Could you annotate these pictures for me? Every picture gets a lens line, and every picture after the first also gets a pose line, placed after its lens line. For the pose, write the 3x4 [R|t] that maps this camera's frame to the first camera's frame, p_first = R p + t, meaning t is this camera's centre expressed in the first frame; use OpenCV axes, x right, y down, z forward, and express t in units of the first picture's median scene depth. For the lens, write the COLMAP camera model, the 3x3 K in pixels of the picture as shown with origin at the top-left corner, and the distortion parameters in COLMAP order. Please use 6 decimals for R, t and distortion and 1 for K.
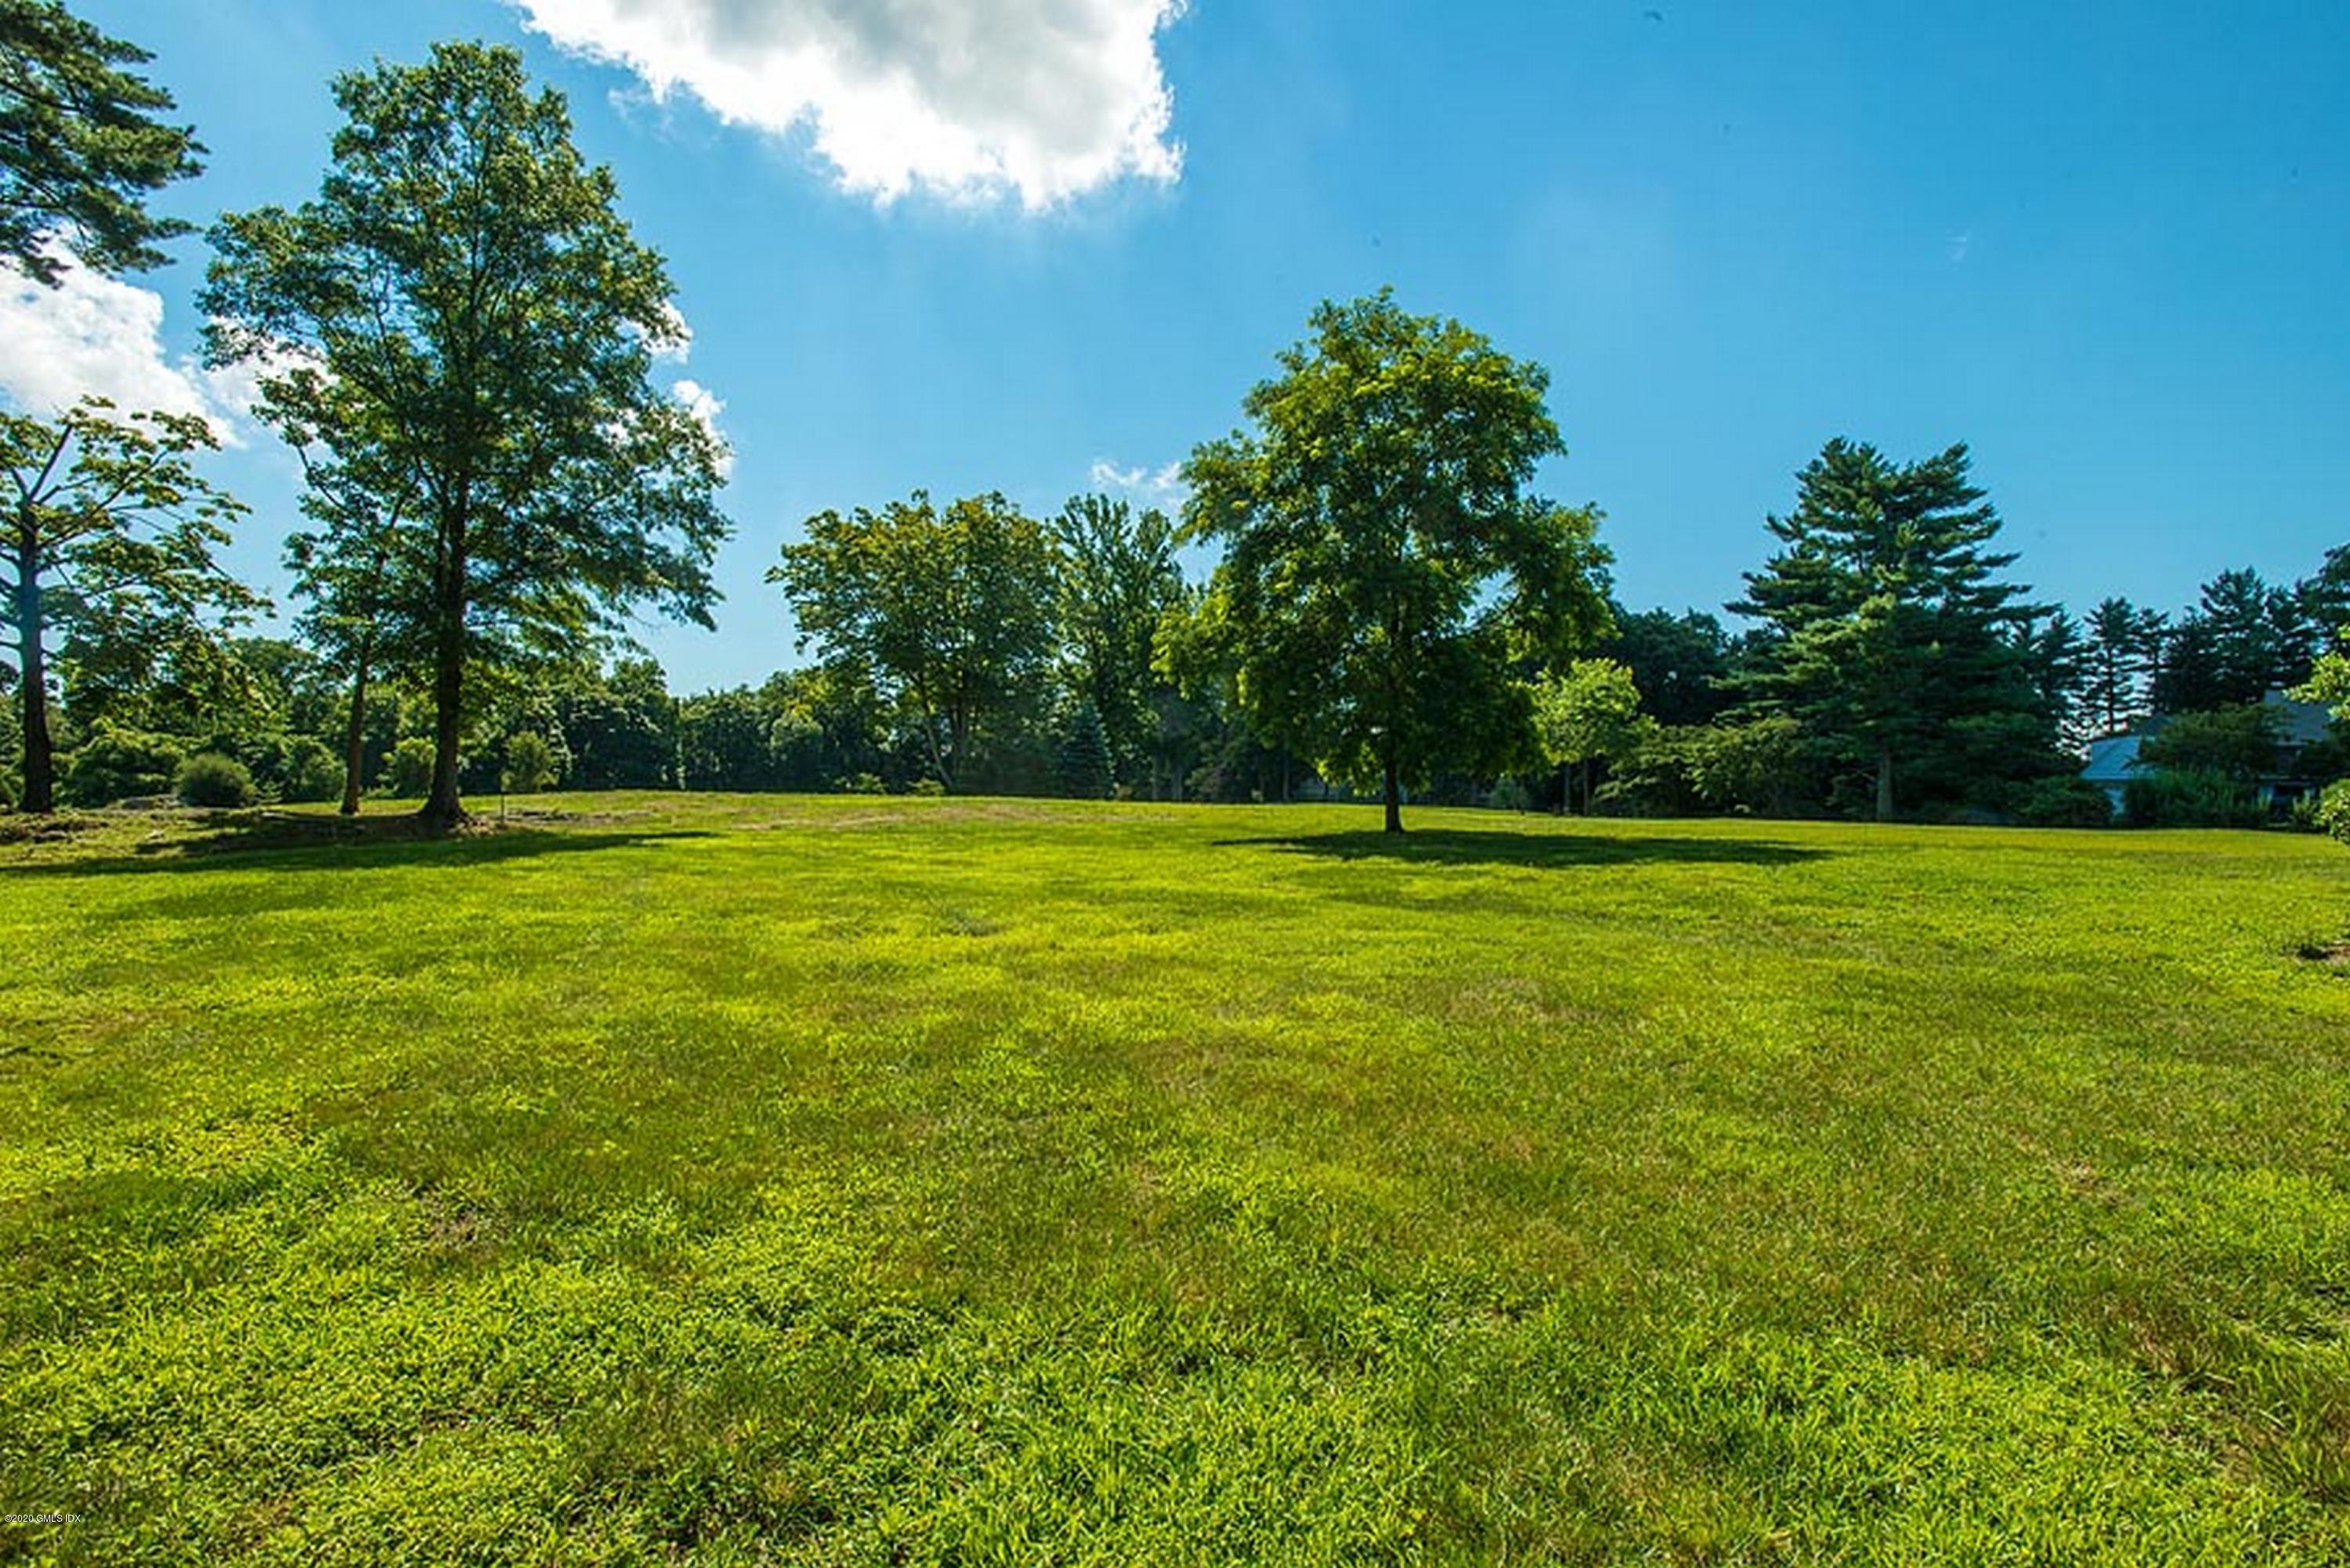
lens RADIAL K [[1205.8, 0, 1222.7], [0, 1205.8, 778.1], [0, 0, 1]] dist [-0.003735, -0.001524]
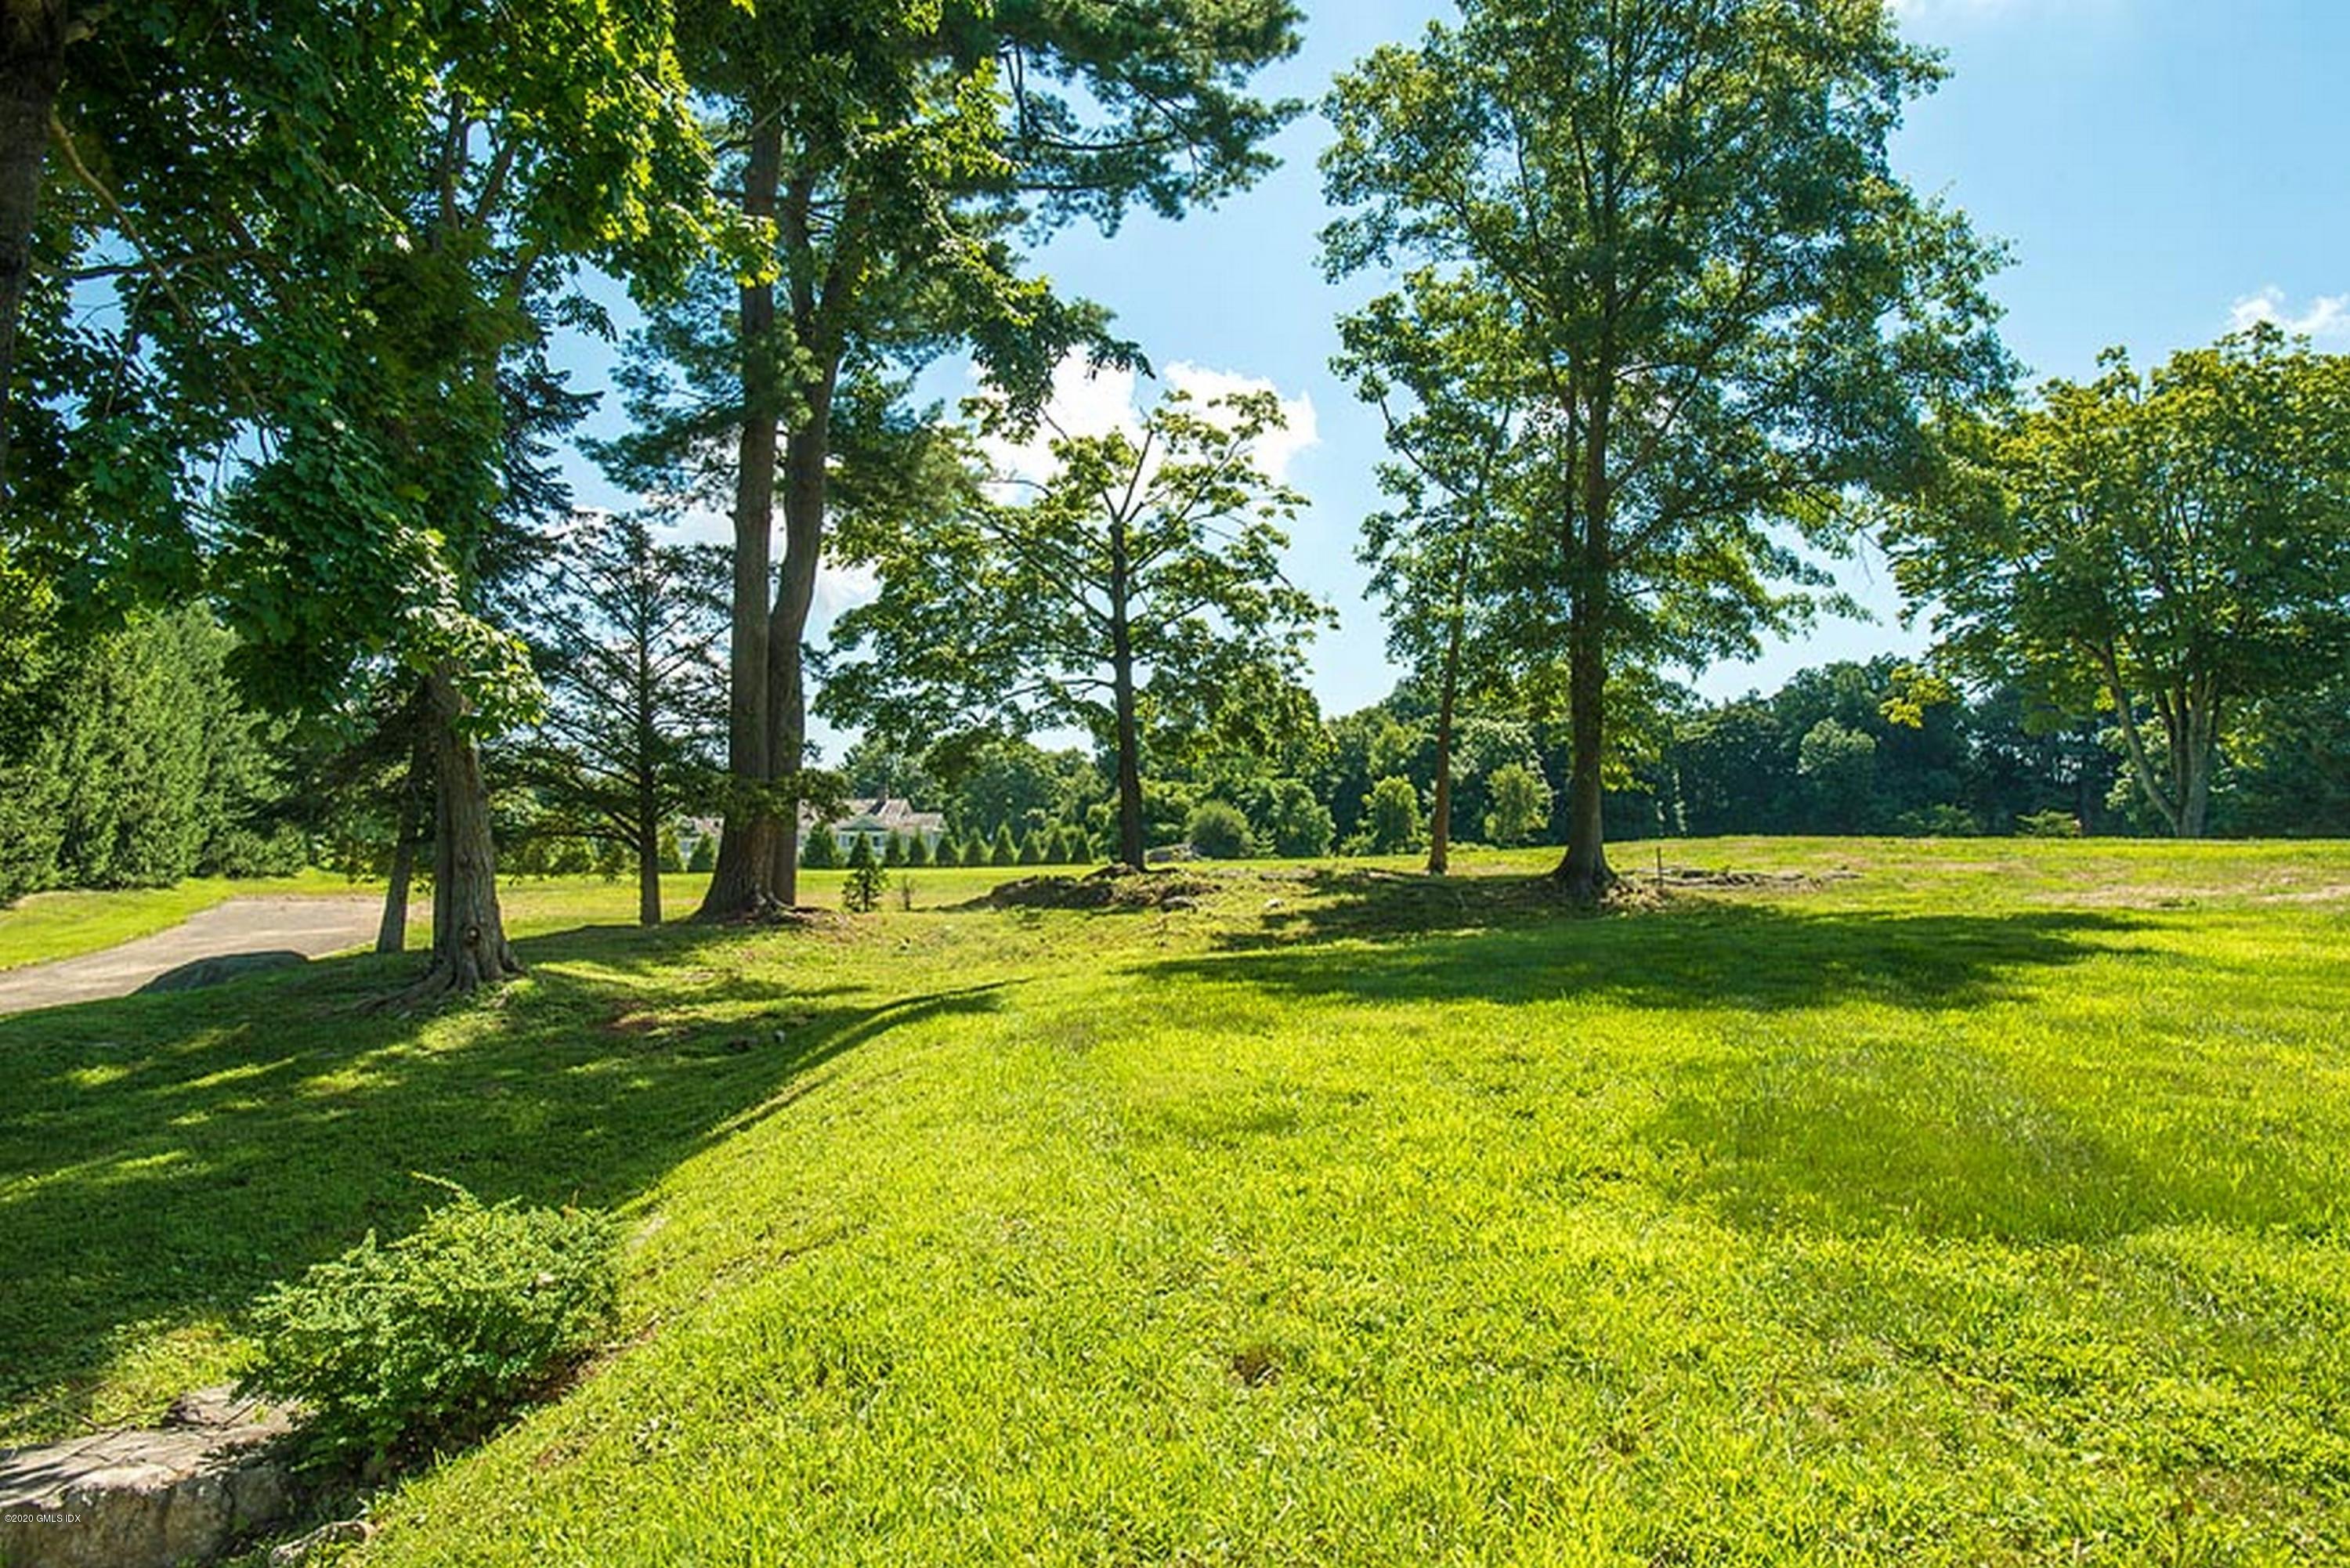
lens RADIAL K [[1618.3, 0, 1166.5], [0, 1618.3, 785.0], [0, 0, 1]] dist [0.010085, -0.000282]
pose [[0.749069, -0.033120, -0.661664, -0.167154], [0.020970, 0.999434, -0.026288, -0.002100], [0.662160, 0.005816, 0.749340, 0.112609]]
